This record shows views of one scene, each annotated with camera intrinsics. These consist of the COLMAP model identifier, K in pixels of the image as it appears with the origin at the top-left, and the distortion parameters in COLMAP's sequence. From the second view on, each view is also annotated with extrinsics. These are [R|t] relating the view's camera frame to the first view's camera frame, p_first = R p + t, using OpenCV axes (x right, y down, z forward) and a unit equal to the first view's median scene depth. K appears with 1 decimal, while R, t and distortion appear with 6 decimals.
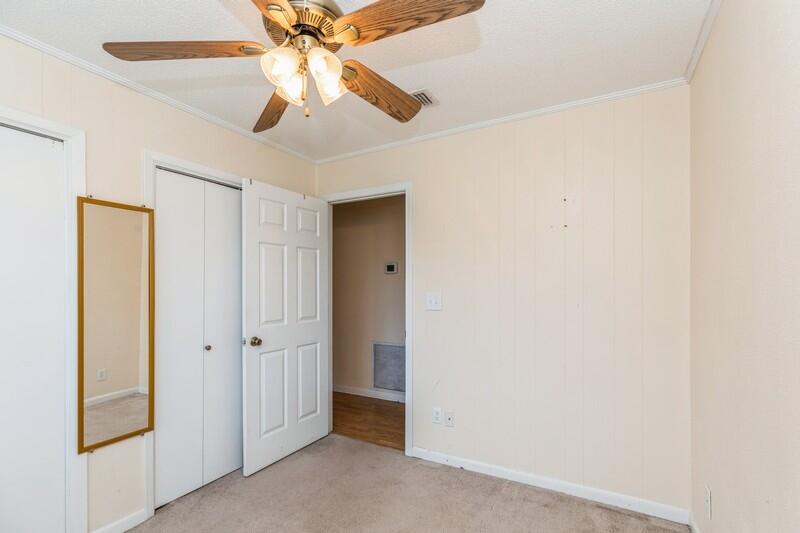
lens RADIAL K [[359.2, 0, 401.5], [0, 359.2, 287.7], [0, 0, 1]] dist [0.001715, 0.000206]
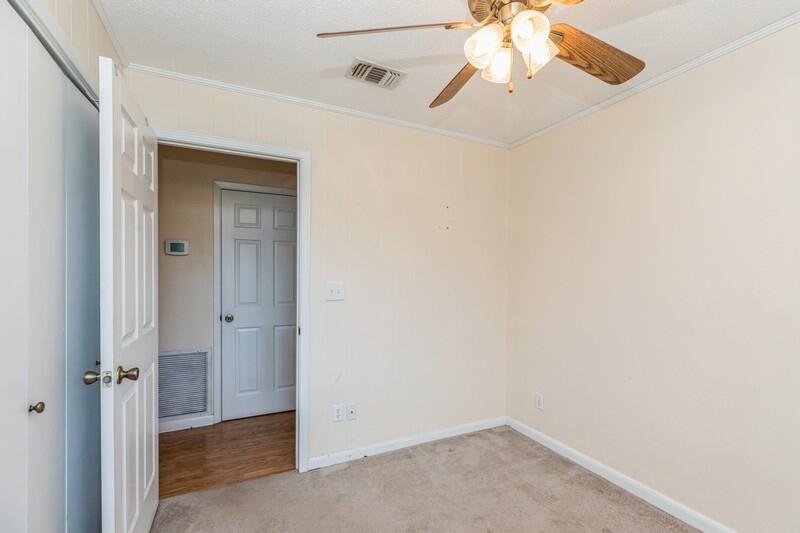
lens RADIAL K [[365.0, 0, 397.7], [0, 365.0, 278.5], [0, 0, 1]] dist [0.002596, 0.000223]
pose [[0.580824, -0.004559, 0.814016, -0.578573], [-0.005879, 0.999935, 0.009796, -0.002763], [-0.814008, -0.010475, 0.580759, 0.329438]]
